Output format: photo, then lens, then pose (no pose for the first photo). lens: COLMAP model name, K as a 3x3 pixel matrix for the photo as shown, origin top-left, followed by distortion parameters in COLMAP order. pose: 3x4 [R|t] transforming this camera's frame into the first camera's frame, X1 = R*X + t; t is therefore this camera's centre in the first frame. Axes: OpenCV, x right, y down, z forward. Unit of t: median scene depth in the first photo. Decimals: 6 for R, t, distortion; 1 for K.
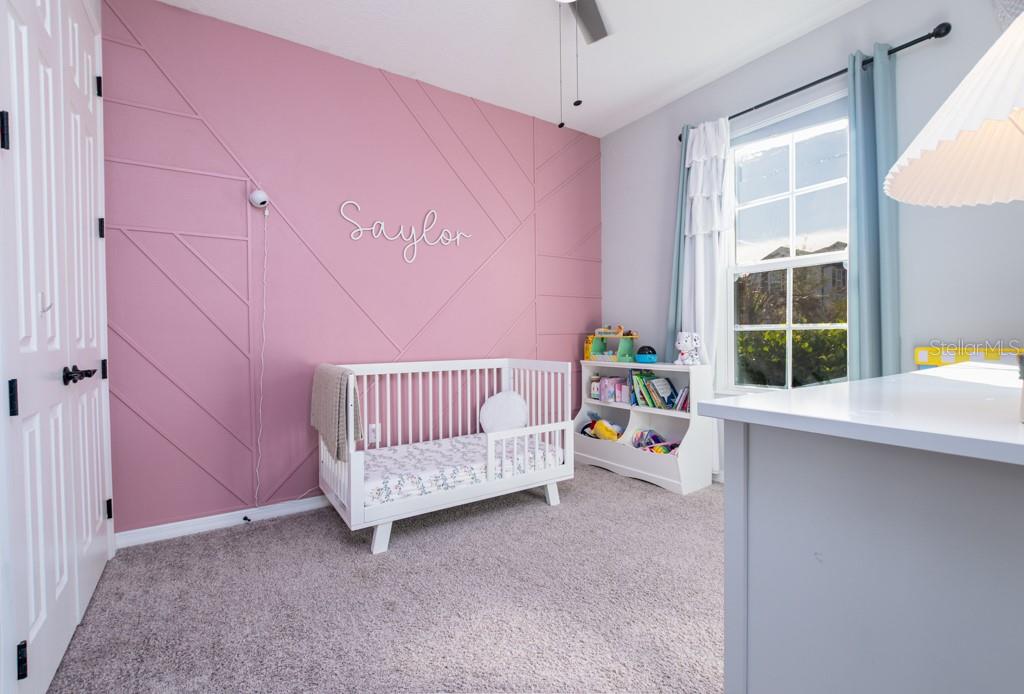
lens RADIAL K [[460.8, 0, 512.0], [0, 460.8, 347.0], [0, 0, 1]] dist [-0.000606, -0.000072]
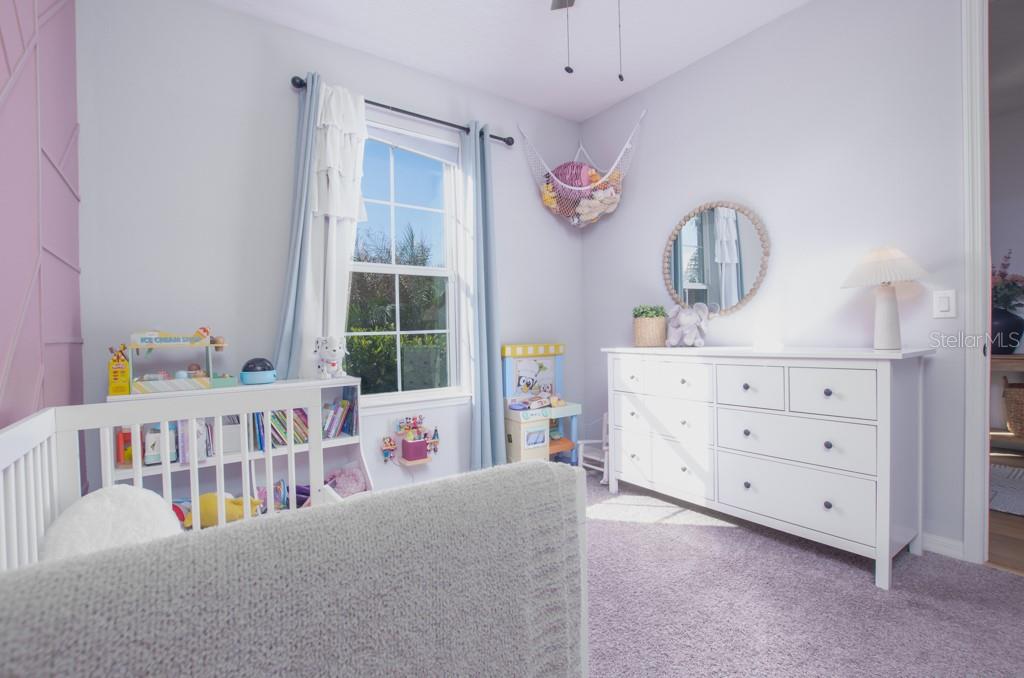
lens RADIAL K [[481.3, 0, 512.0], [0, 481.3, 339.0], [0, 0, 1]] dist [-0.023909, 0.000399]
pose [[-0.060865, -0.007163, 0.998120, -0.474878], [0.046015, 0.998891, 0.009974, -0.022591], [-0.997085, 0.046536, -0.060468, 0.766334]]
